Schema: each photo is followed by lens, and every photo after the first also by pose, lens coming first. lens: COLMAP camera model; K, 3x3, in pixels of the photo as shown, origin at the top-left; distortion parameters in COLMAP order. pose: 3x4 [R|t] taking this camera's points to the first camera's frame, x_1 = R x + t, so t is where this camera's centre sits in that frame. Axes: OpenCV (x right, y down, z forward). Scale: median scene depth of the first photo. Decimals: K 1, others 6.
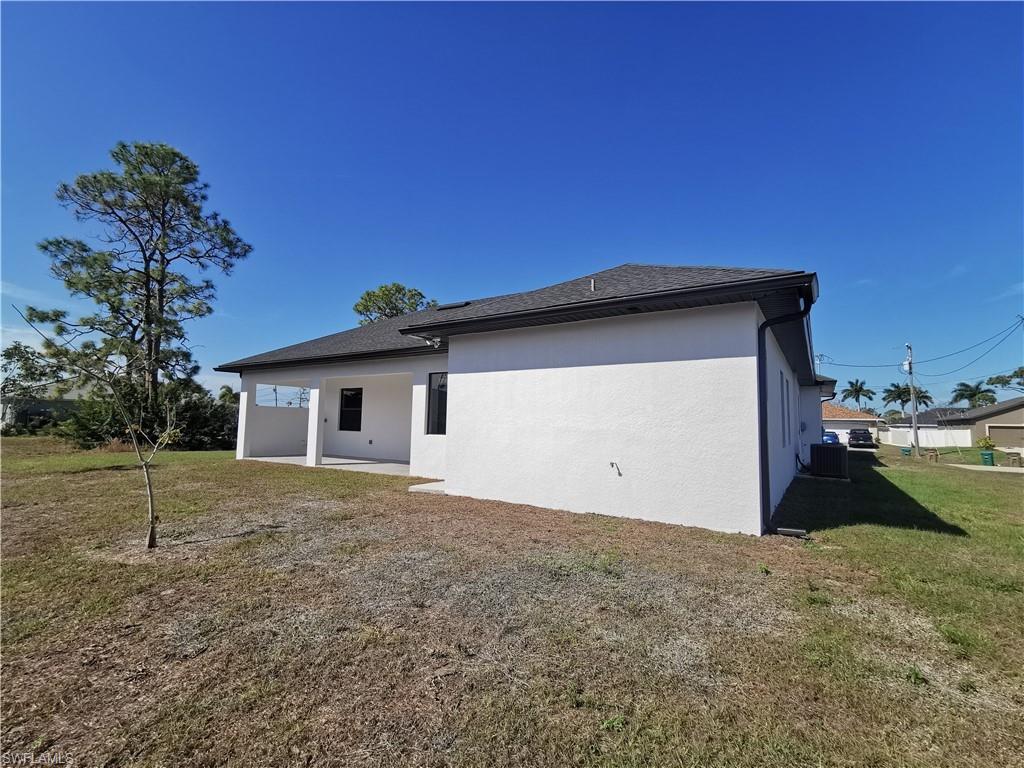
lens RADIAL K [[488.7, 0, 504.8], [0, 488.7, 380.8], [0, 0, 1]] dist [0.002769, 0.001157]
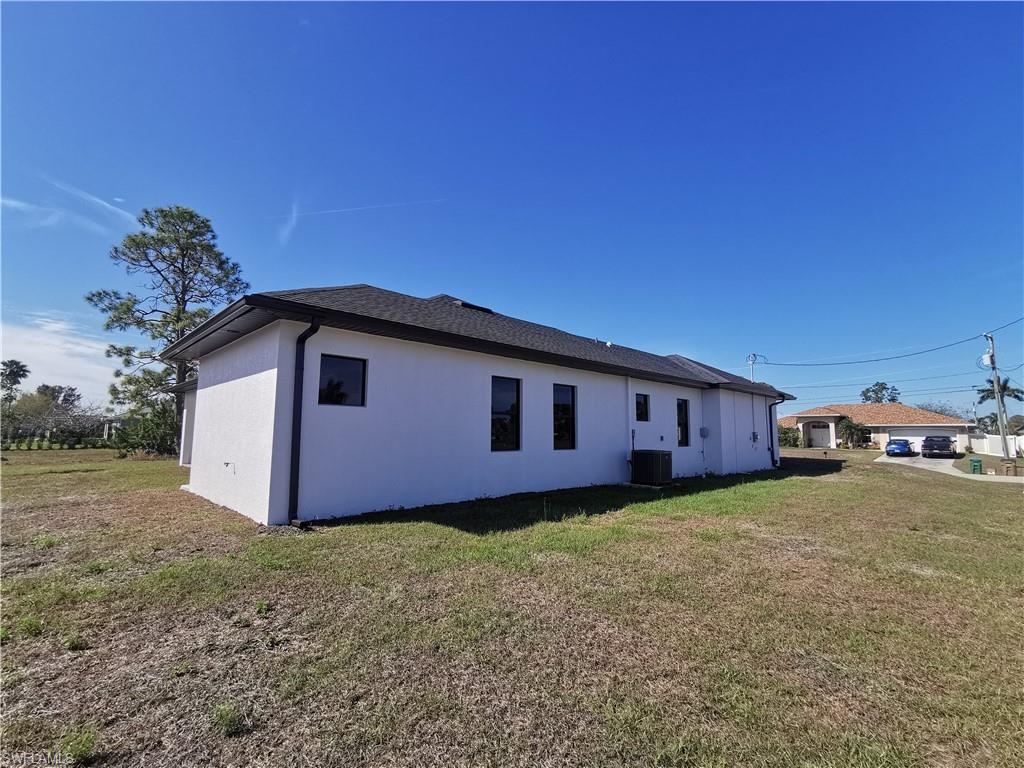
lens RADIAL K [[488.7, 0, 504.8], [0, 488.7, 380.8], [0, 0, 1]] dist [0.002769, 0.001157]
pose [[0.974730, -0.035006, -0.220626, 0.291287], [0.029744, 0.999189, -0.027128, 0.005417], [0.221397, 0.019880, 0.974981, 0.002241]]
